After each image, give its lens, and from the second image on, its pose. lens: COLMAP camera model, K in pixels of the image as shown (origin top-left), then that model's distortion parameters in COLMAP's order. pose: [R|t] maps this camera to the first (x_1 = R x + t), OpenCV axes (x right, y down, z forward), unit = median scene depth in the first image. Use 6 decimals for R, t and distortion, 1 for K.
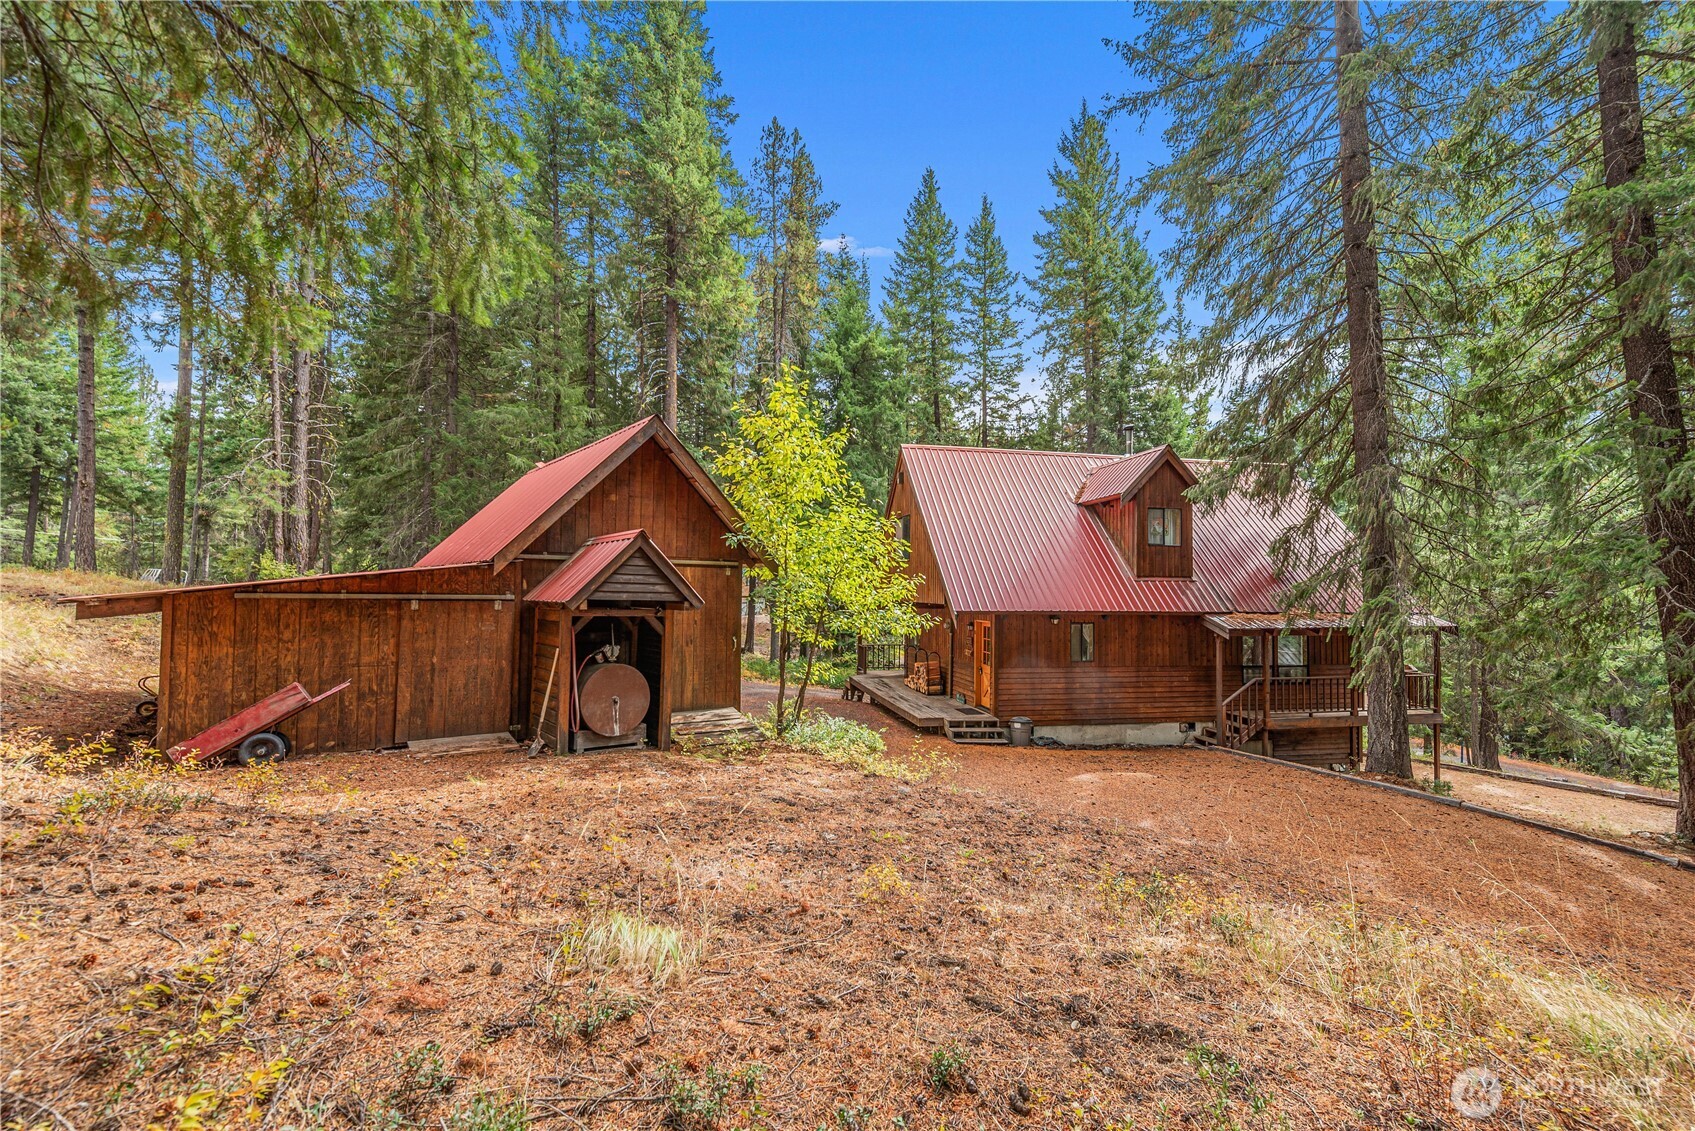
lens RADIAL K [[733.9, 0, 857.6], [0, 733.9, 566.5], [0, 0, 1]] dist [0.001369, -0.000462]
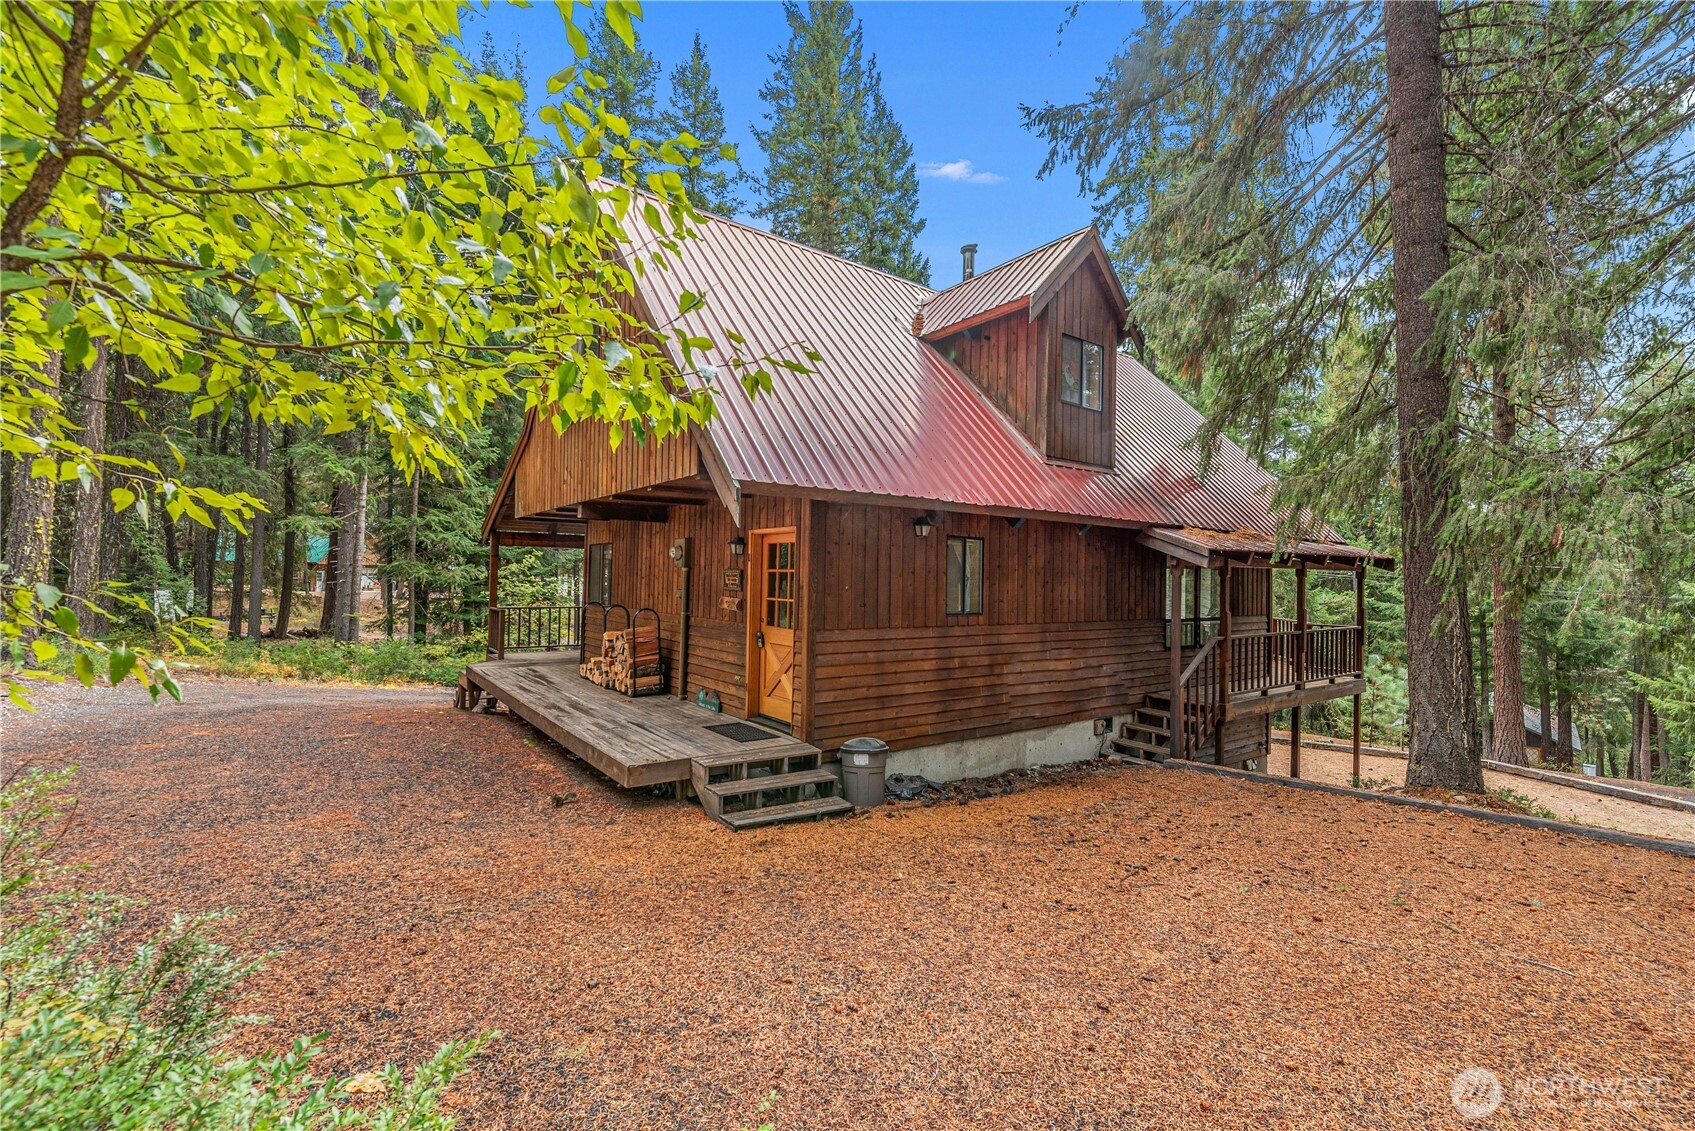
lens RADIAL K [[733.9, 0, 857.6], [0, 733.9, 566.5], [0, 0, 1]] dist [0.001369, -0.000462]
pose [[0.908788, 0.010113, 0.417135, 0.030540], [-0.020600, 0.999575, 0.020646, 0.086712], [-0.416749, -0.027355, 0.908610, 0.568555]]
